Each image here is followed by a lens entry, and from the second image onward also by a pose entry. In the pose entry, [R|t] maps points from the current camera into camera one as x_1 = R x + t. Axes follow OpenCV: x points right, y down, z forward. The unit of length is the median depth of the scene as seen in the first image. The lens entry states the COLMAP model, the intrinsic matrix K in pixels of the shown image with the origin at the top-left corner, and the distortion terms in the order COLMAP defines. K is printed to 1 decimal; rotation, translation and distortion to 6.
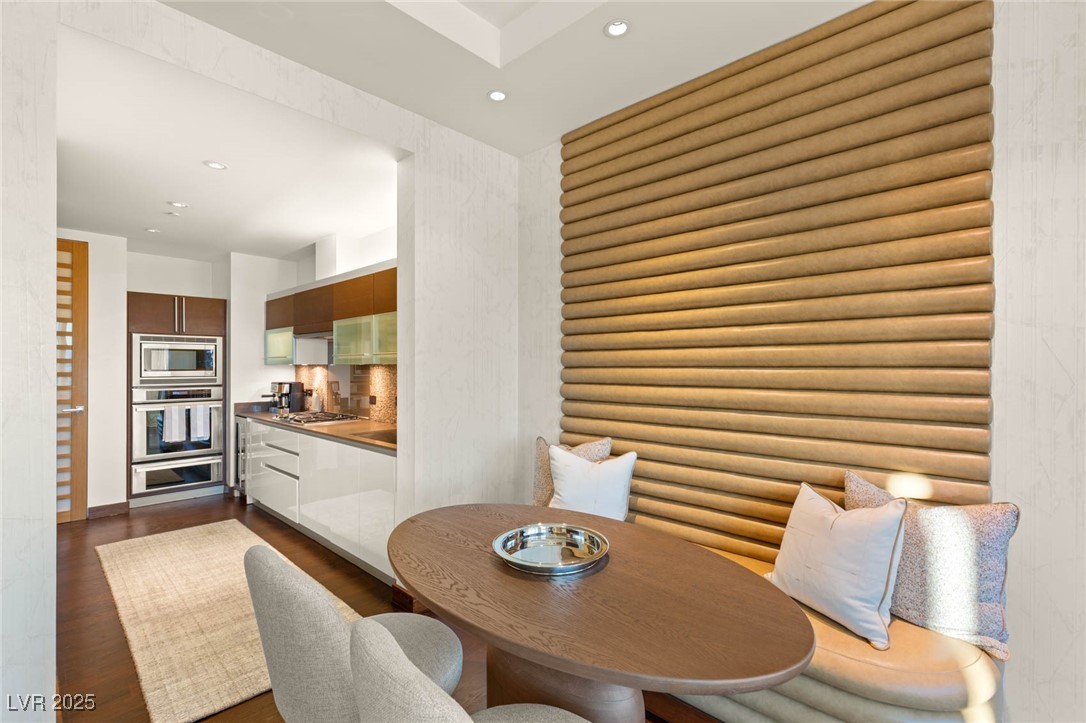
lens RADIAL K [[486.3, 0, 541.7], [0, 486.3, 364.4], [0, 0, 1]] dist [0.007051, -0.001851]
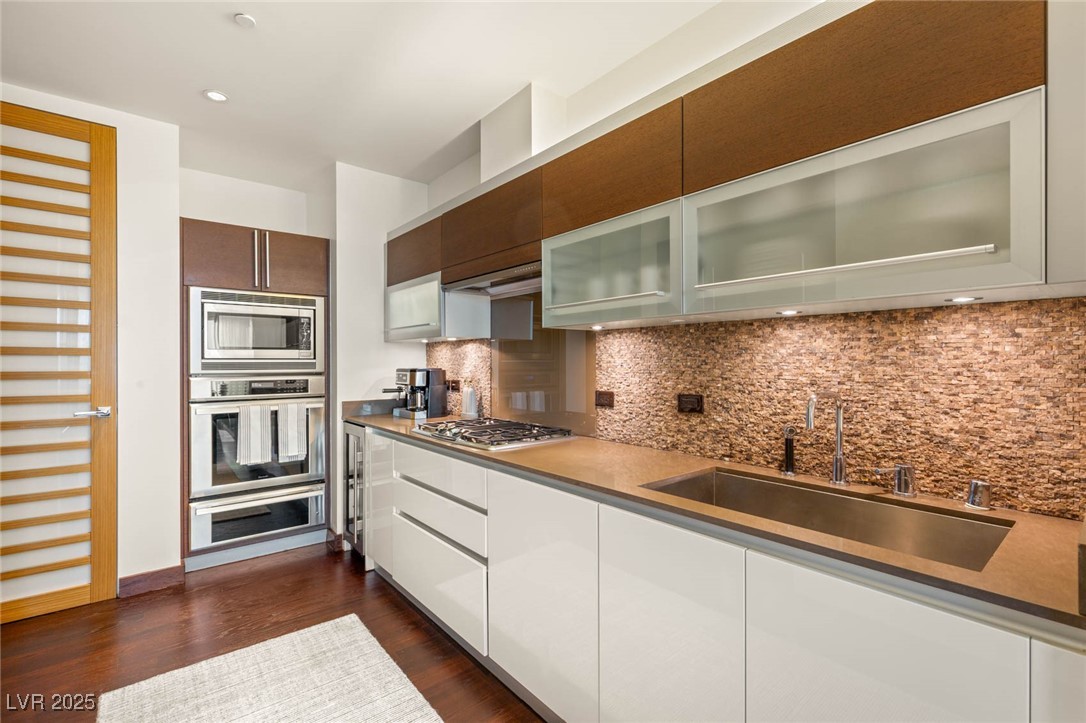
lens RADIAL K [[486.3, 0, 543.4], [0, 486.3, 362.6], [0, 0, 1]] dist [0.007051, -0.001851]
pose [[0.992150, -0.002083, -0.125035, -0.309661], [0.002635, 0.999987, 0.004250, 0.028427], [0.125025, -0.004546, 0.992143, 0.430373]]
